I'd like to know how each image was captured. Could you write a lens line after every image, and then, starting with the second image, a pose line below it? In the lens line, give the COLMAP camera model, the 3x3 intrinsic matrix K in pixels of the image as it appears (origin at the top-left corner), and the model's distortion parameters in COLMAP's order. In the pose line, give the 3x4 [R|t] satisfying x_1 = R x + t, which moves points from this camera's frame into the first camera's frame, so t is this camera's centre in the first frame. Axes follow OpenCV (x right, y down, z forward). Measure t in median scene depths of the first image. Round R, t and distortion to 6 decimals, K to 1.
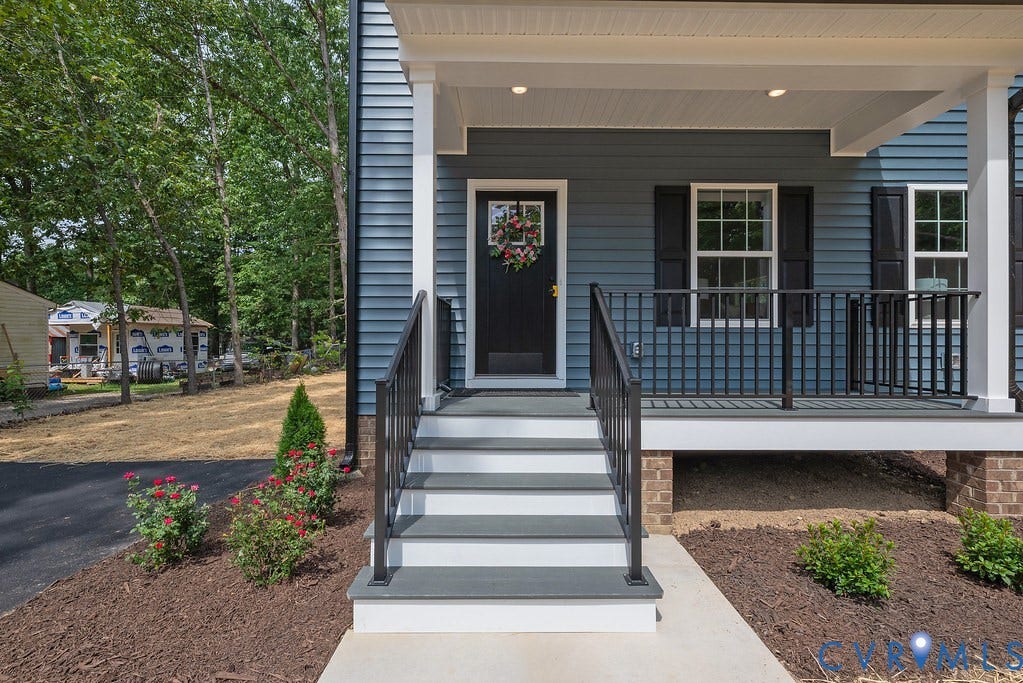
lens RADIAL K [[416.0, 0, 501.3], [0, 416.0, 342.9], [0, 0, 1]] dist [0.002063, -0.000003]
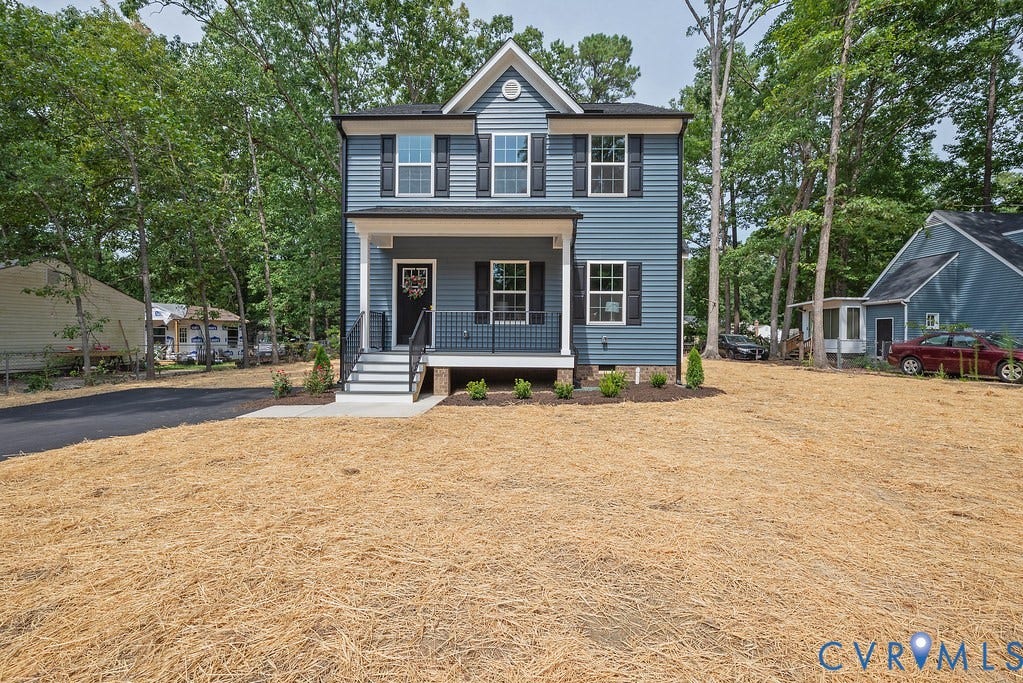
lens RADIAL K [[461.9, 0, 518.2], [0, 461.9, 342.8], [0, 0, 1]] dist [-0.000515, -0.000514]
pose [[0.999423, 0.004521, -0.033672, 0.687503], [-0.004356, 0.999978, 0.004989, 0.050444], [0.033694, -0.004839, 0.999420, -1.498665]]
